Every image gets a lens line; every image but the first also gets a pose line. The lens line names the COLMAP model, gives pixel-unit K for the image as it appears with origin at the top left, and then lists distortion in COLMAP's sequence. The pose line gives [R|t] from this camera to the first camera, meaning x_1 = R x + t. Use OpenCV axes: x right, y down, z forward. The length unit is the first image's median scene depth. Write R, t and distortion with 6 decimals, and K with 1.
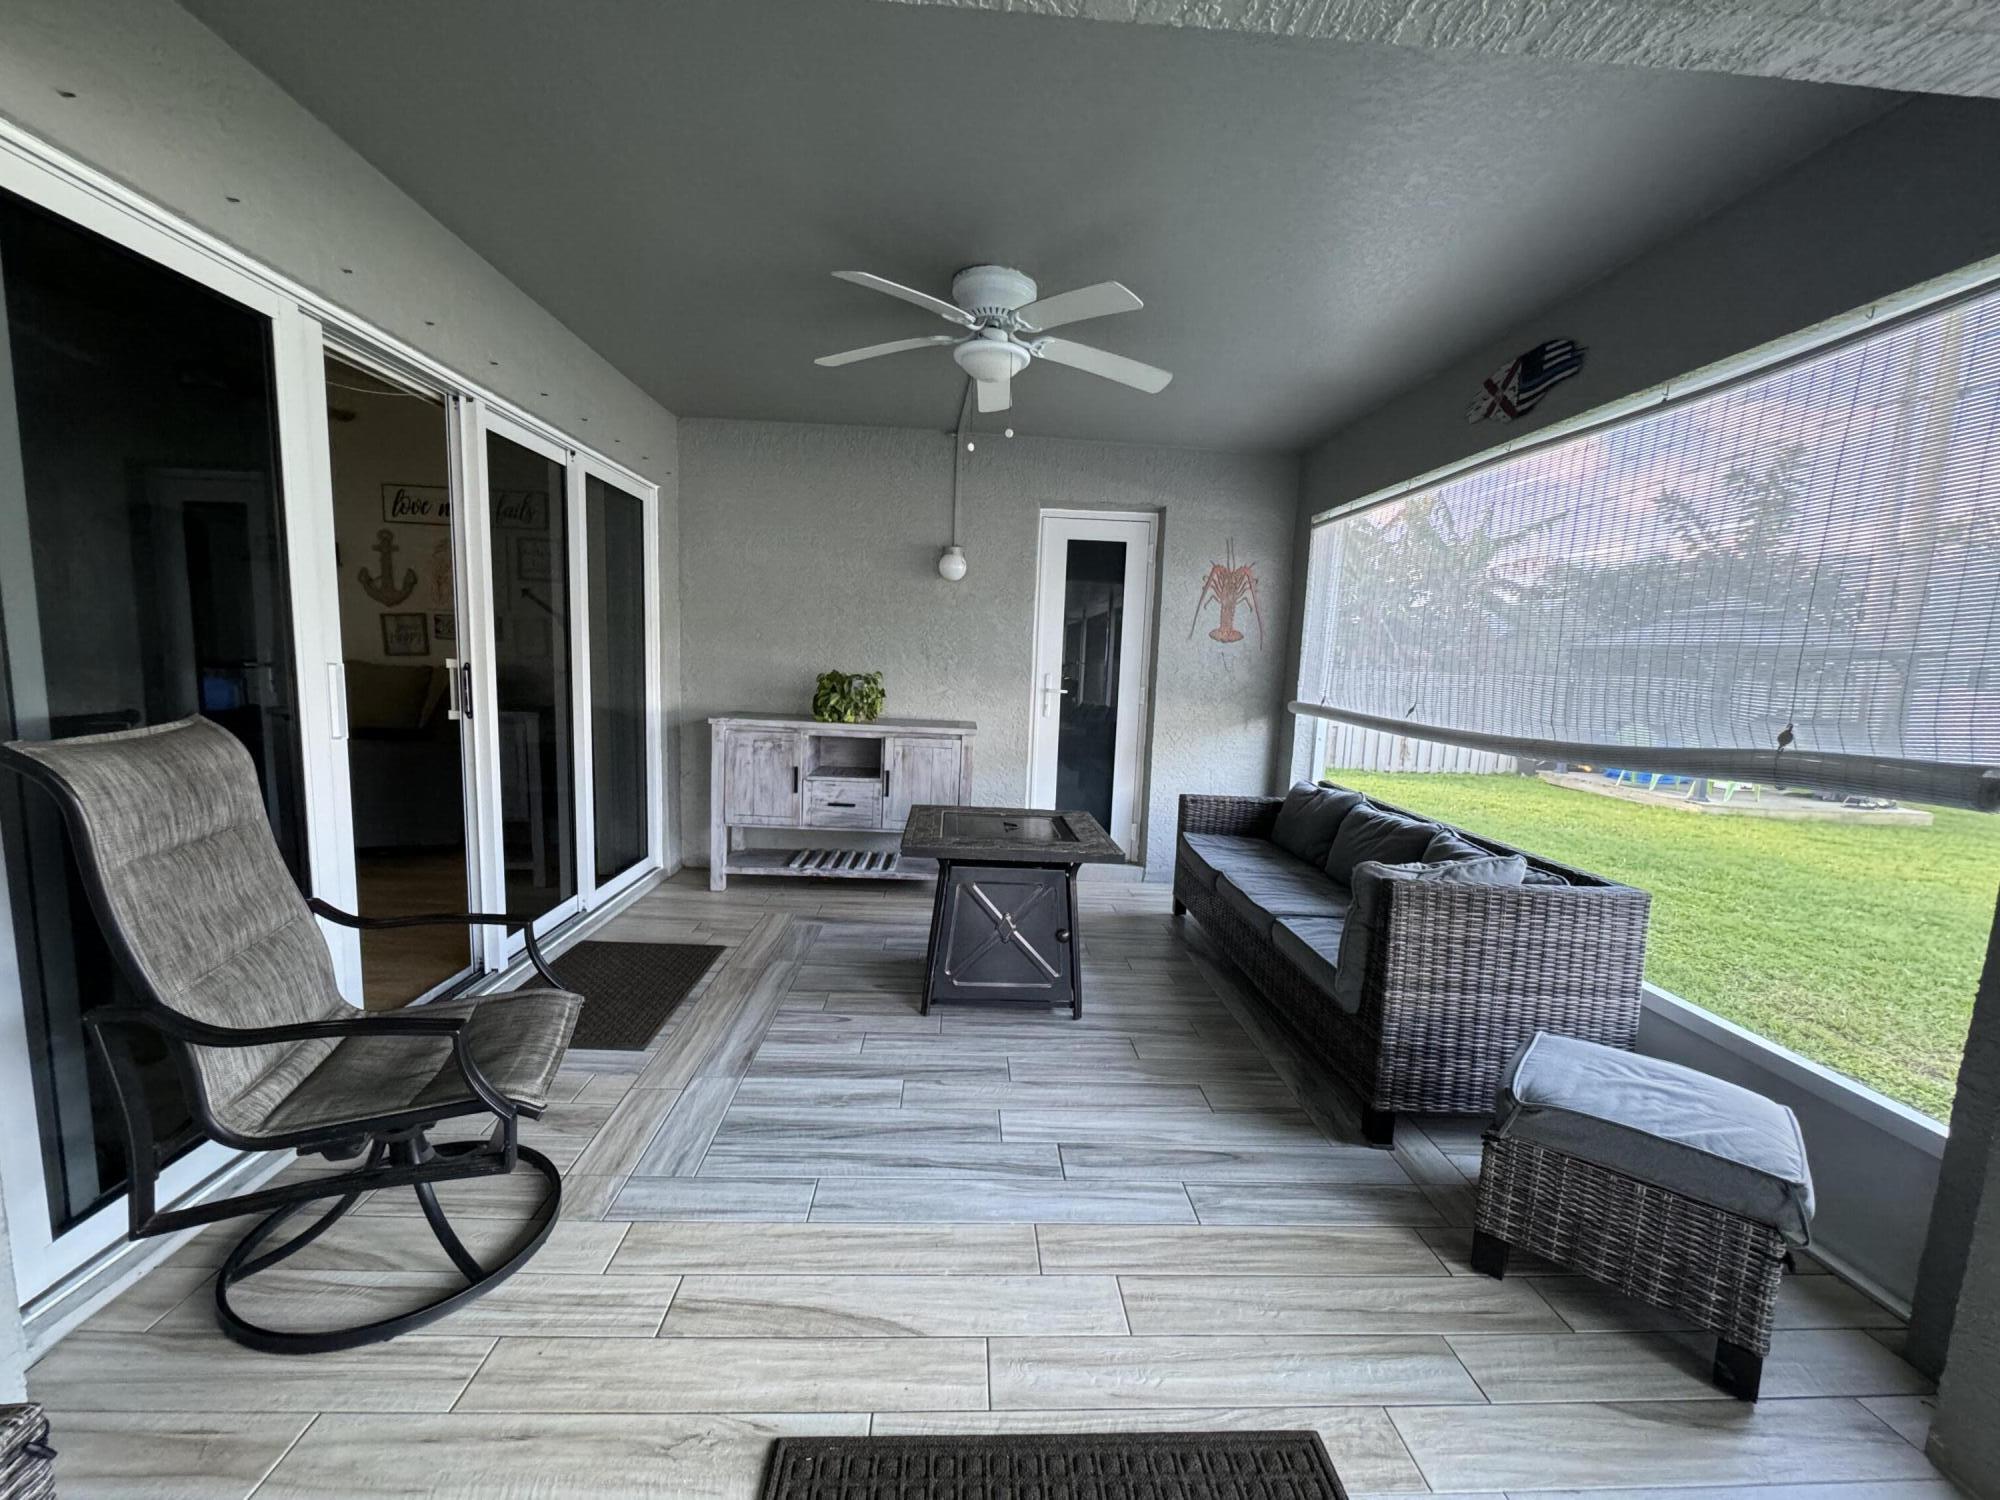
lens RADIAL K [[798.7, 0, 1002.9], [0, 798.7, 752.4], [0, 0, 1]] dist [-0.002878, -0.000179]
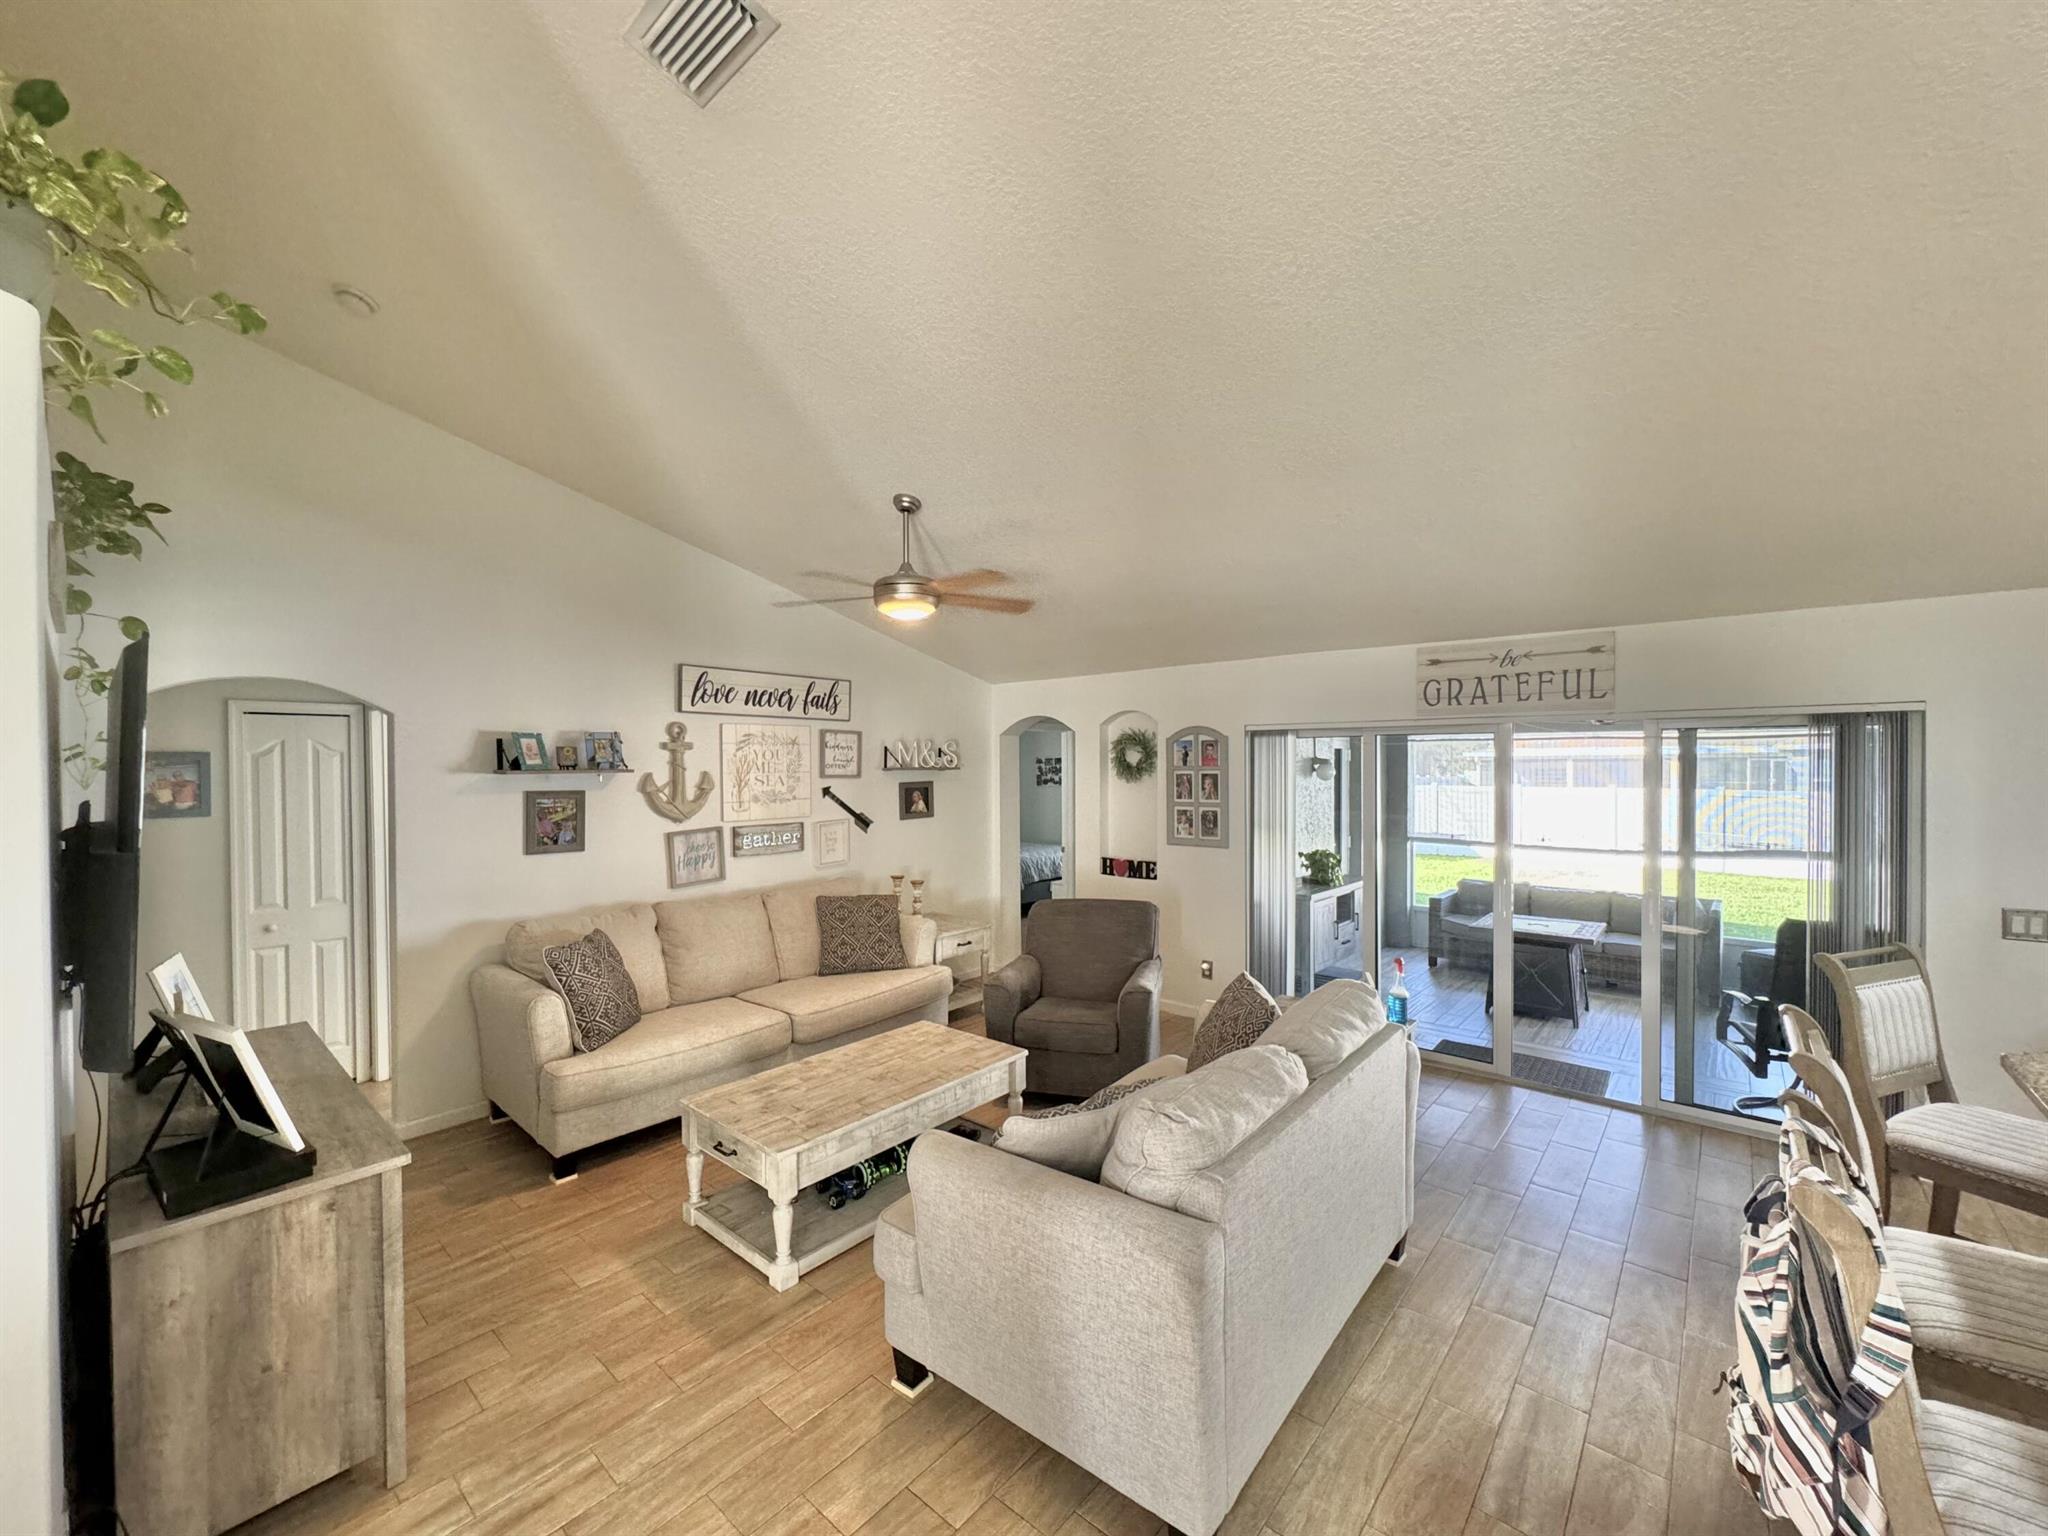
lens RADIAL K [[817.9, 0, 1027.0], [0, 817.9, 770.4], [0, 0, 1]] dist [-0.002878, -0.000179]
pose [[0.696627, -0.046138, 0.715949, -1.099373], [0.114713, 0.992254, -0.047672, -0.158988], [-0.708203, 0.115338, 0.696523, 0.231523]]
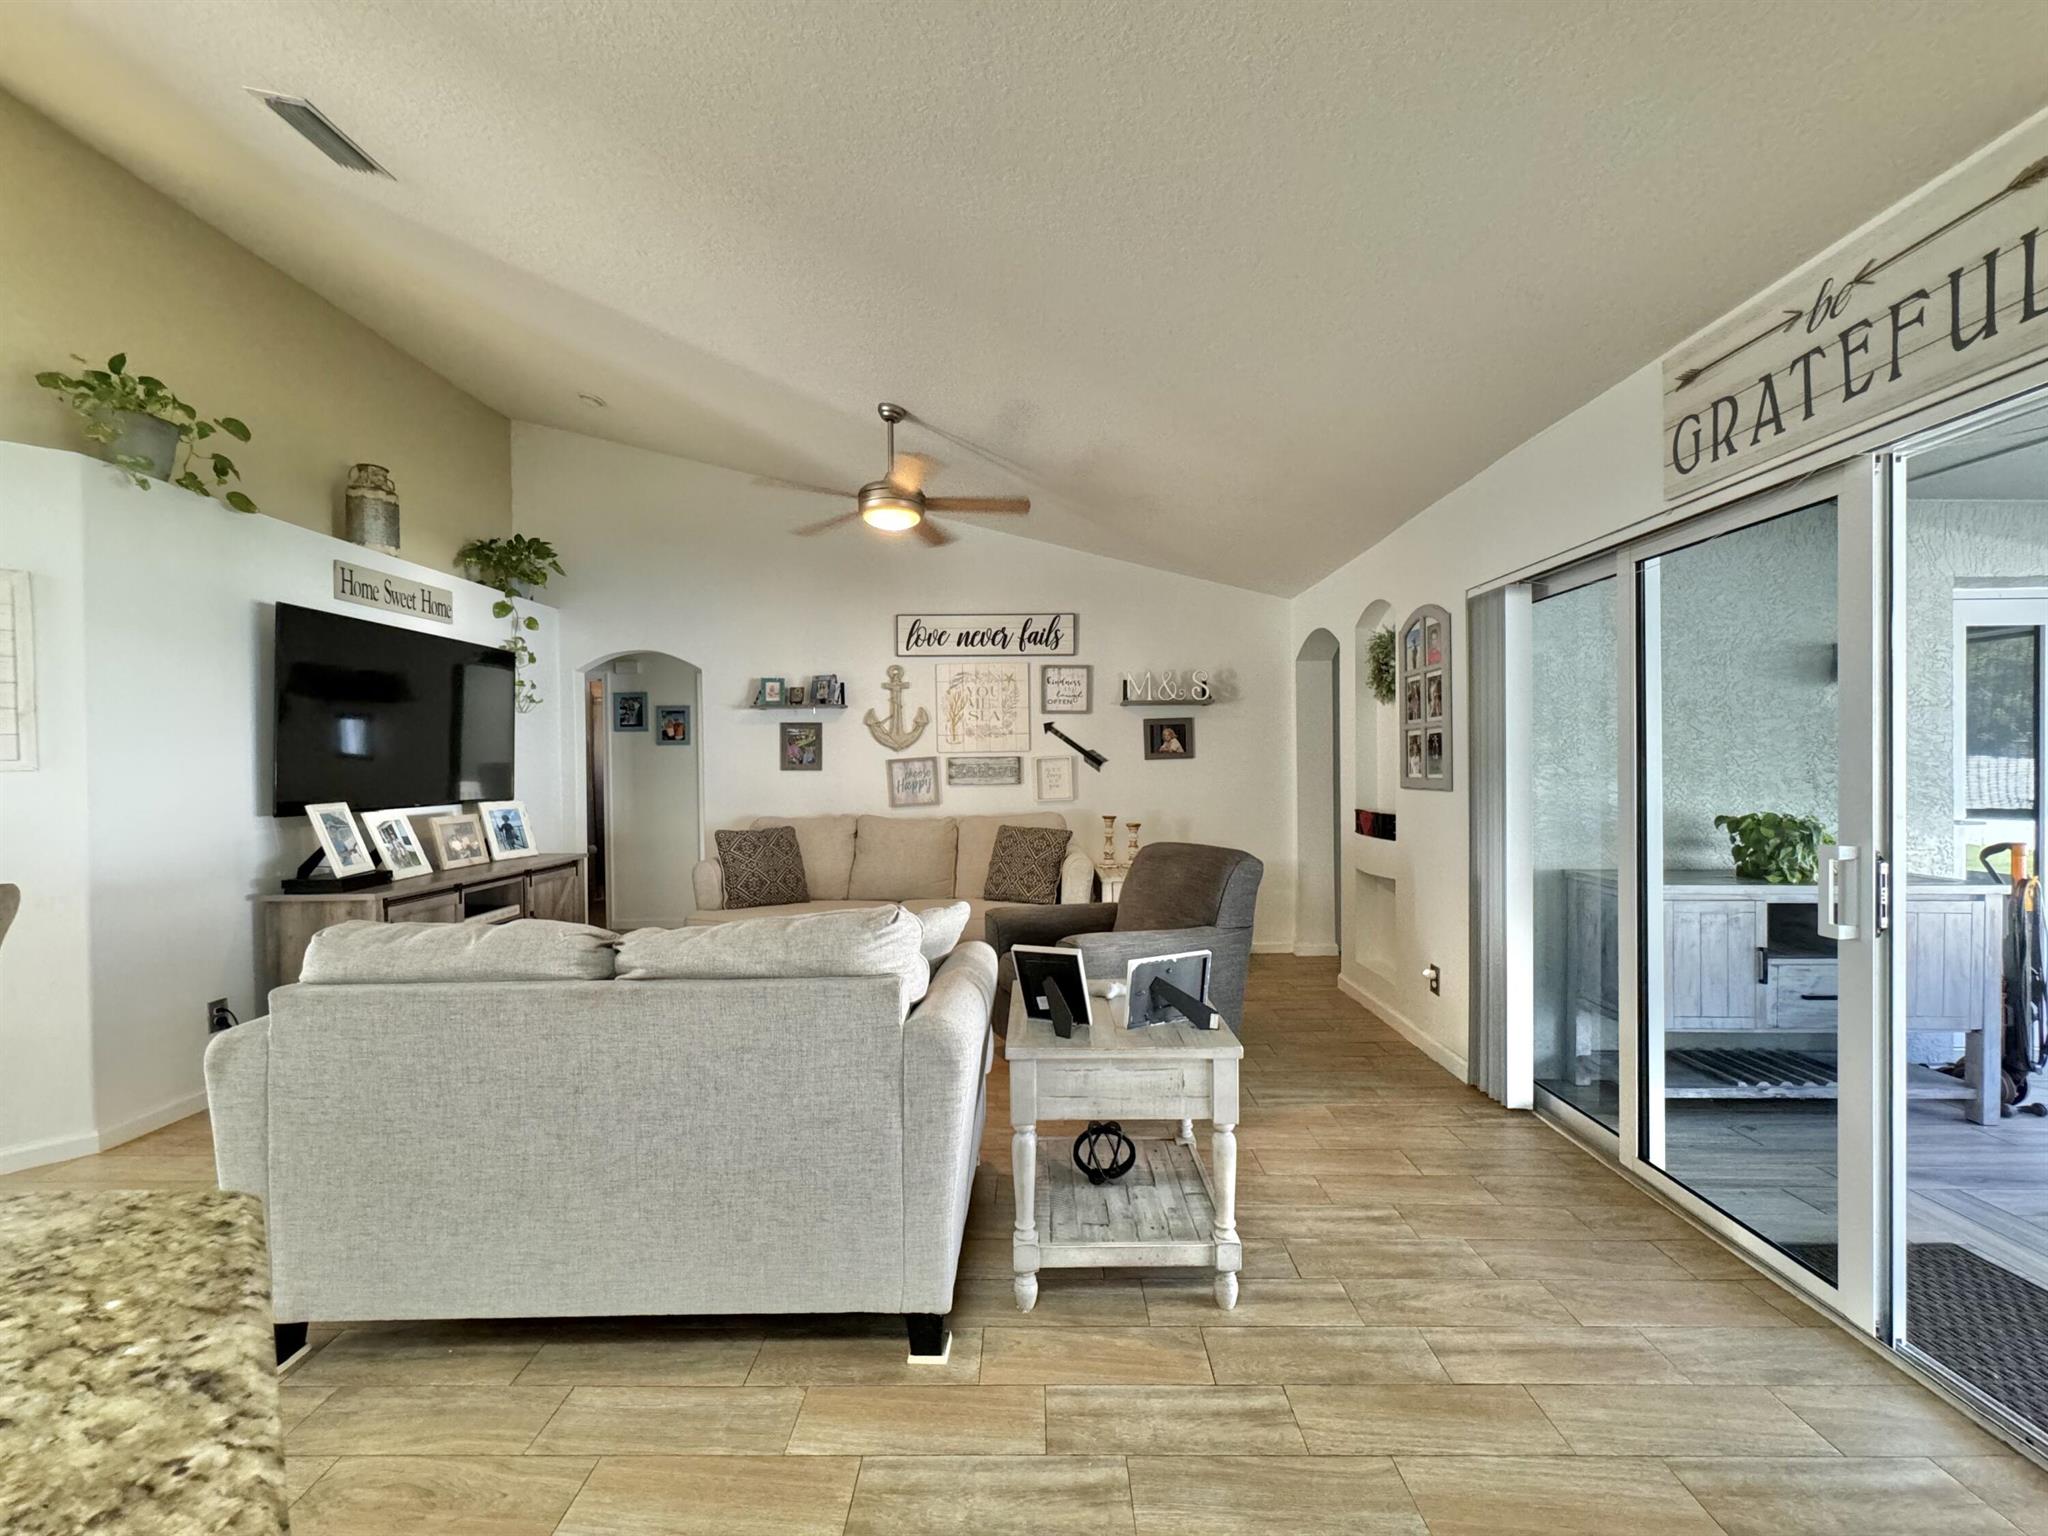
lens RADIAL K [[817.9, 0, 1027.0], [0, 817.9, 770.4], [0, 0, 1]] dist [-0.002878, -0.000179]
pose [[0.996445, -0.048385, -0.068967, -0.573713], [0.040382, 0.992769, -0.113044, -0.056111], [0.073938, 0.109857, 0.991194, 0.128769]]
